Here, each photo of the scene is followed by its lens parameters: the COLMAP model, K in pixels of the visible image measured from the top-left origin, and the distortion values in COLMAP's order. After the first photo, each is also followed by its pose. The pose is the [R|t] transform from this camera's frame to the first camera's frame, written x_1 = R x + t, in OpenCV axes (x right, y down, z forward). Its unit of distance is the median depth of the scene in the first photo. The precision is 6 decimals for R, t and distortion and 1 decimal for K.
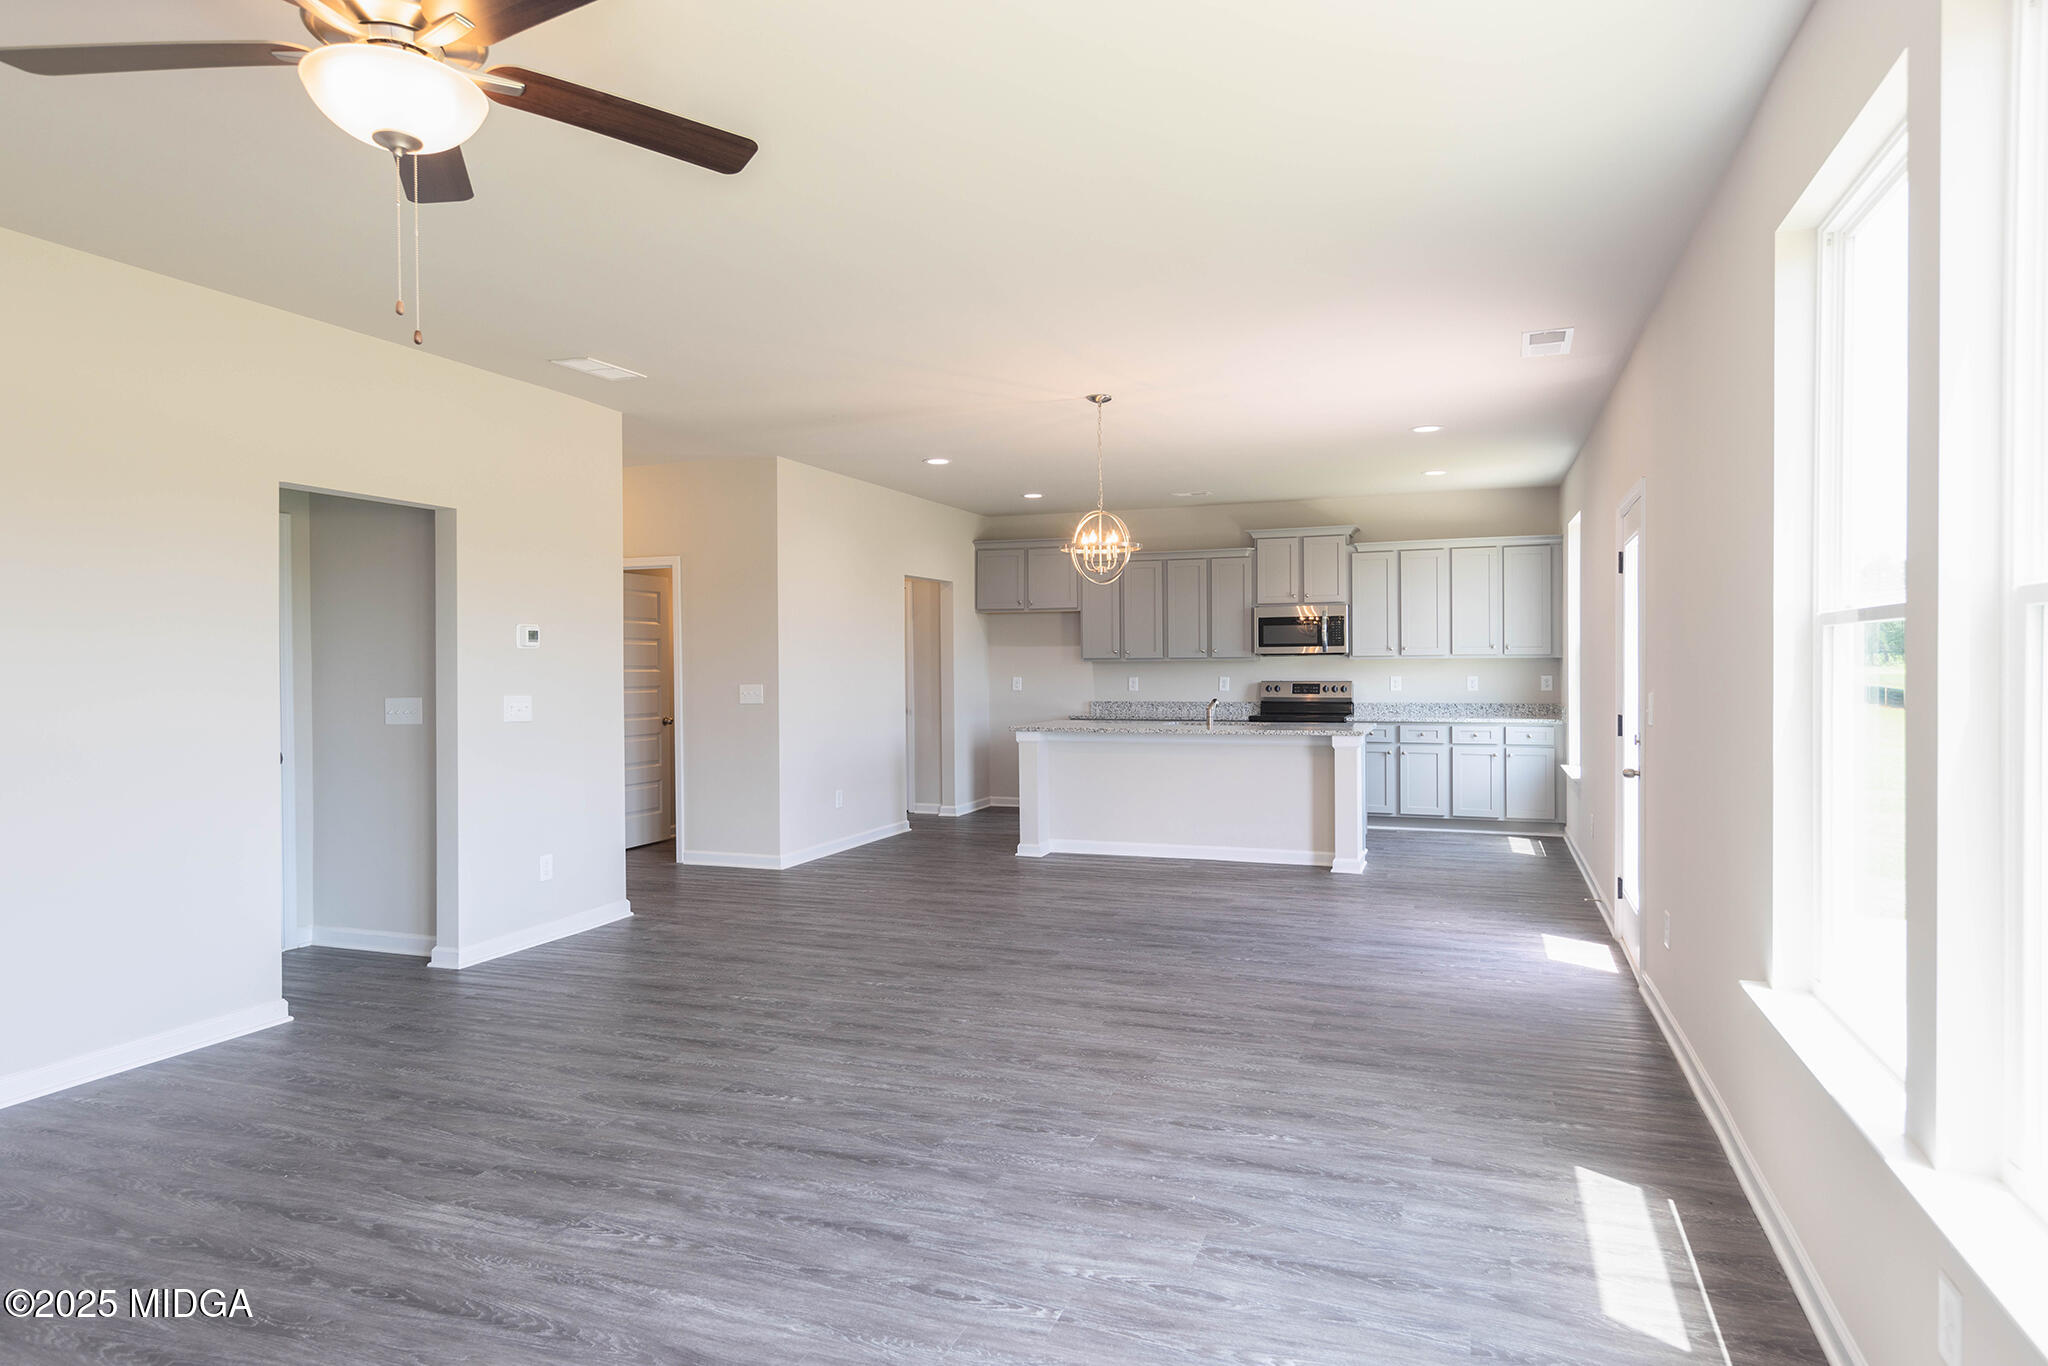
lens RADIAL K [[1338.7, 0, 845.9], [0, 1338.7, 674.9], [0, 0, 1]] dist [0.012176, 0.001351]
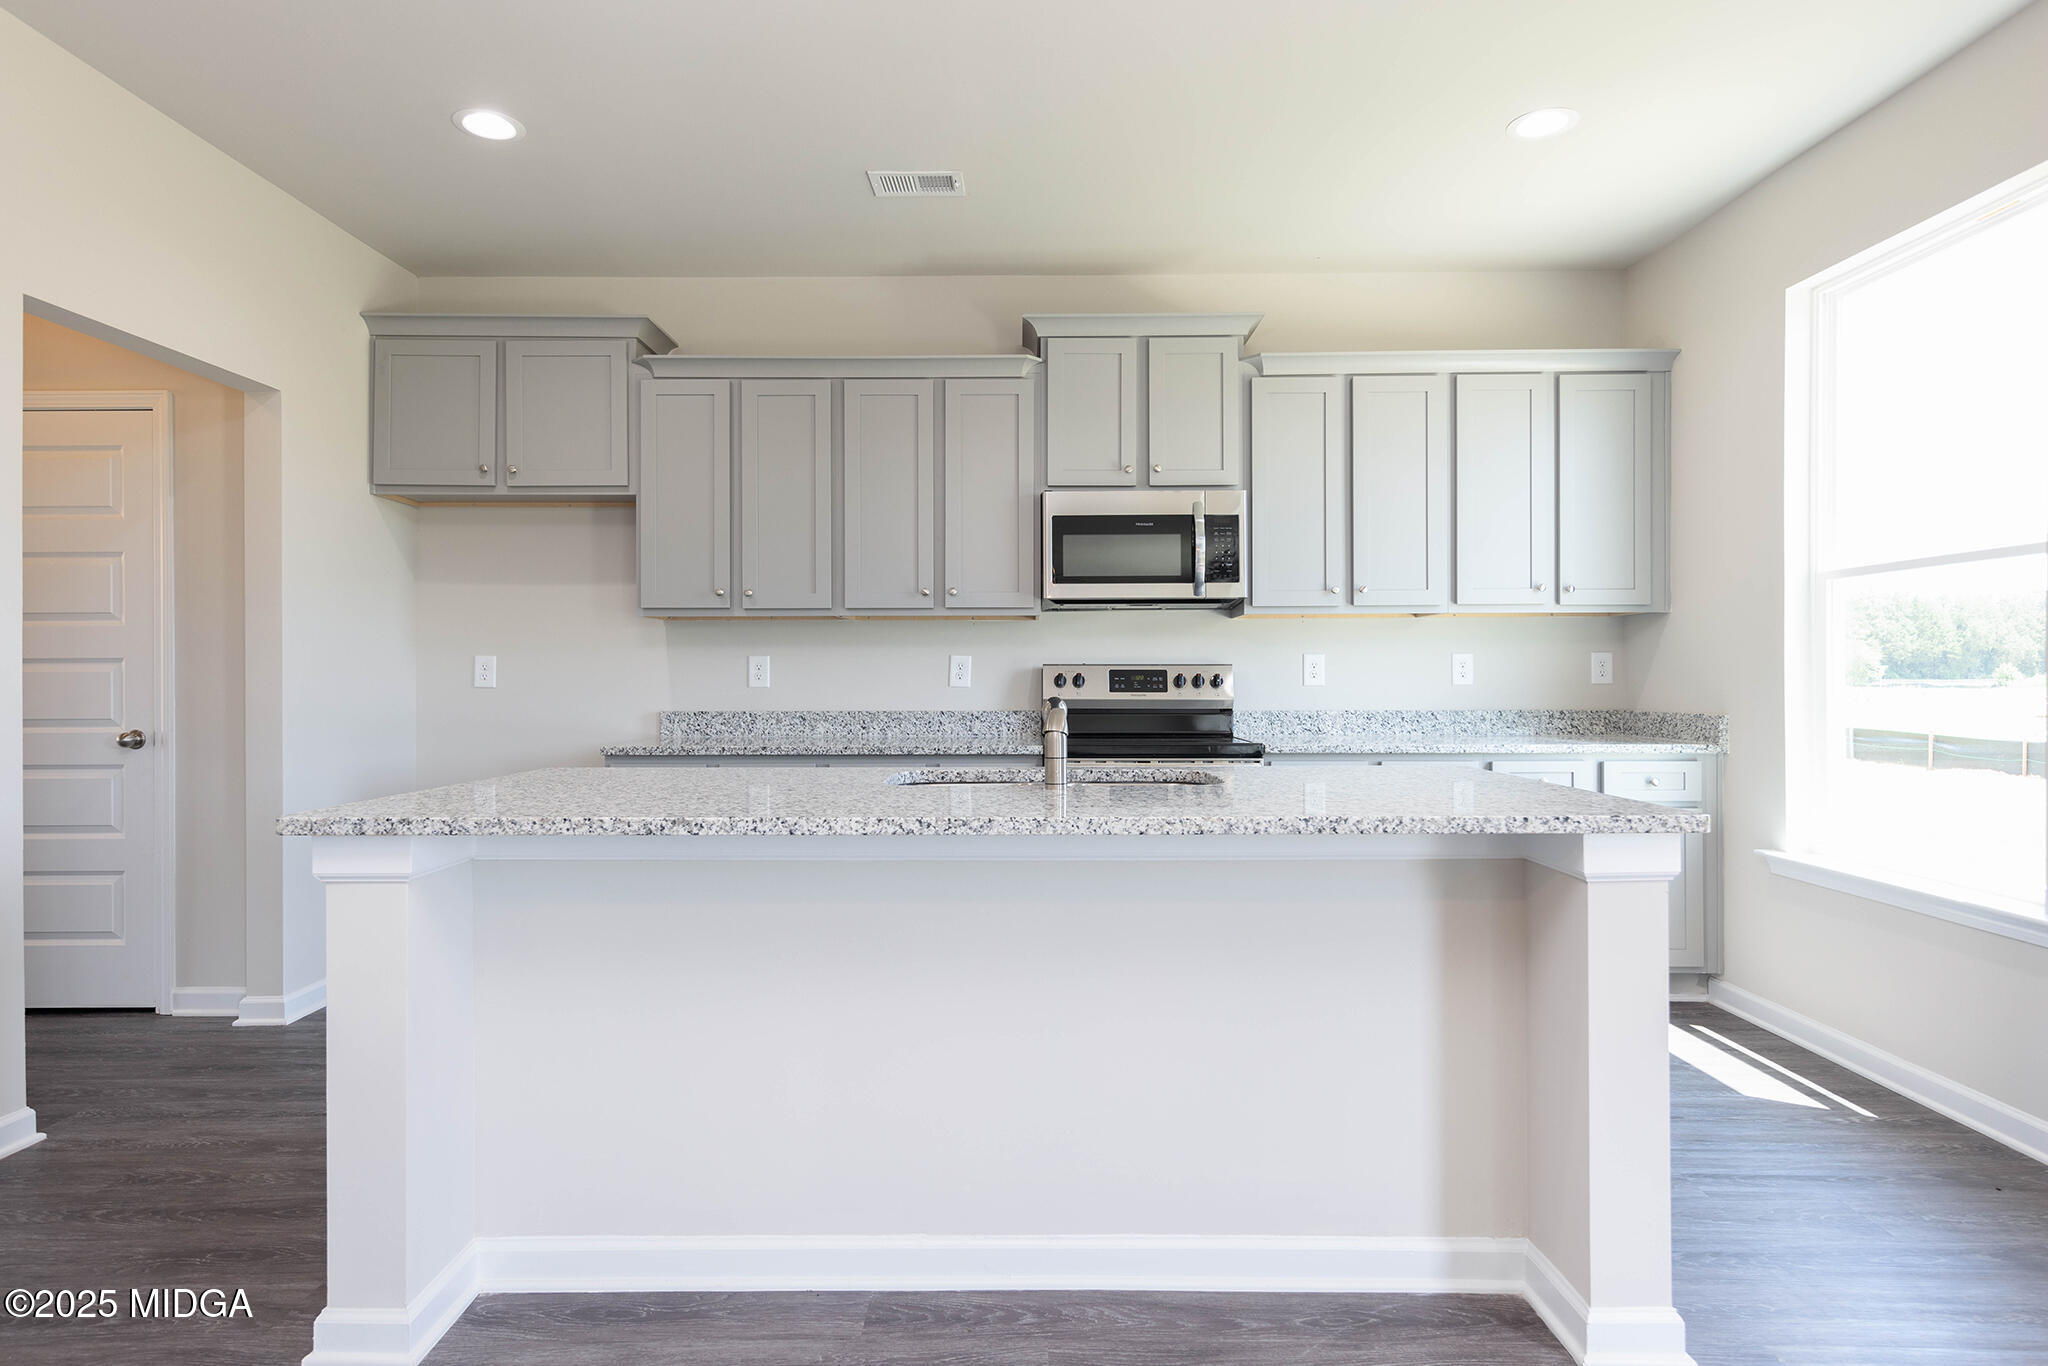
lens RADIAL K [[1141.0, 0, 972.8], [0, 1141.0, 677.0], [0, 0, 1]] dist [0.005472, 0.002019]
pose [[0.908406, 0.008212, 0.418009, 0.143108], [-0.001578, 0.999867, -0.016215, 0.016939], [-0.418086, 0.014070, 0.908298, 0.741122]]
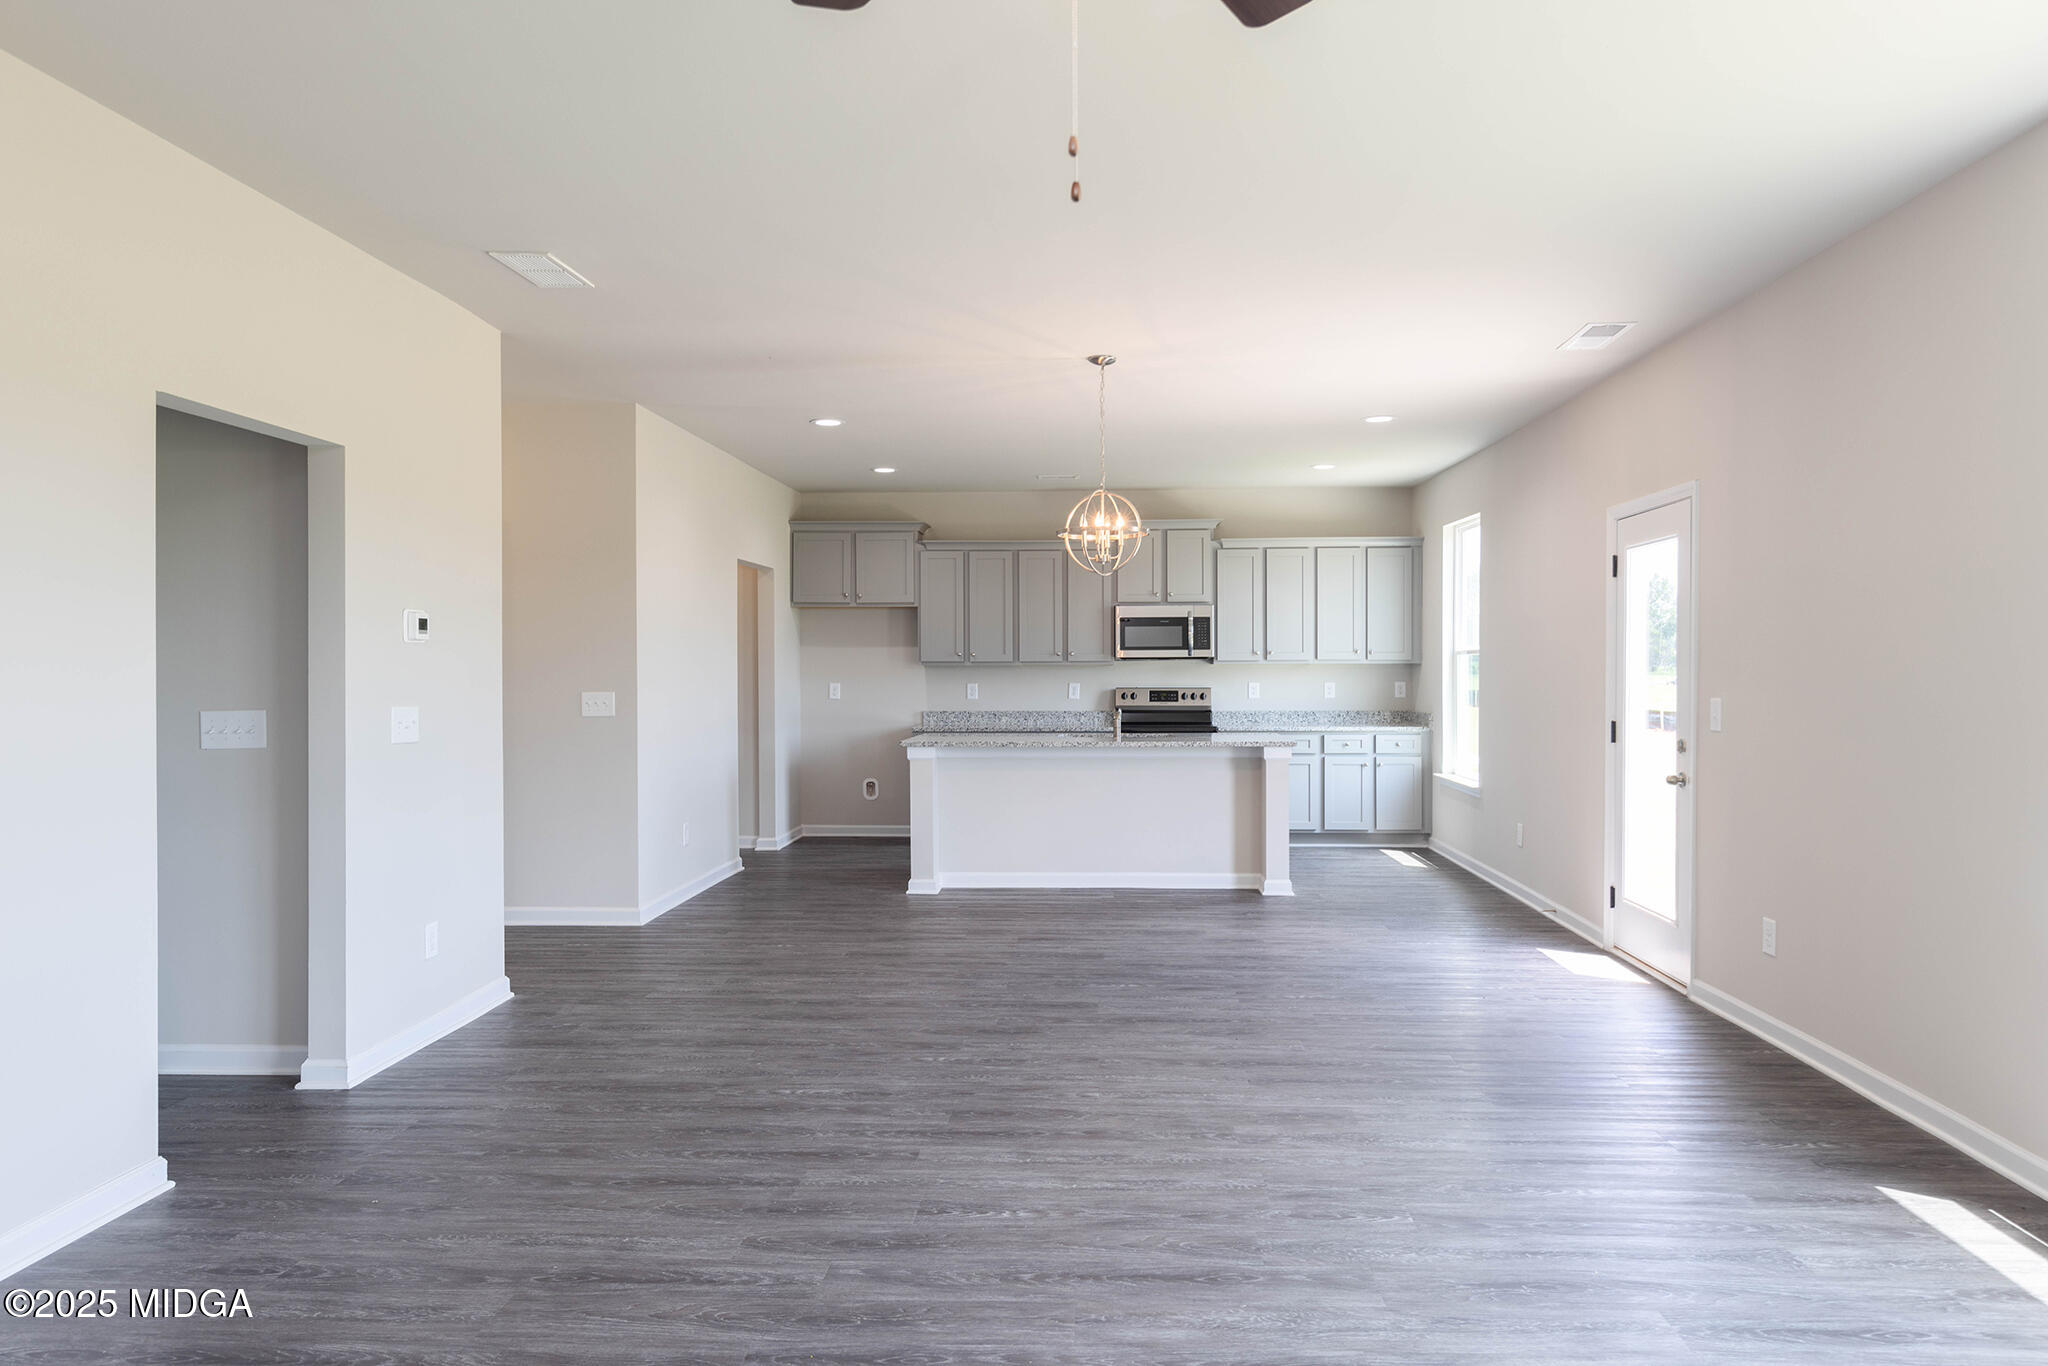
lens RADIAL K [[1542.8, 0, 930.1], [0, 1542.8, 681.9], [0, 0, 1]] dist [0.008394, 0.004675]
pose [[0.935567, 0.001151, 0.353147, -0.196177], [-0.001029, 0.999999, -0.000535, 0.001461], [-0.353148, 0.000137, 0.935568, 0.079287]]
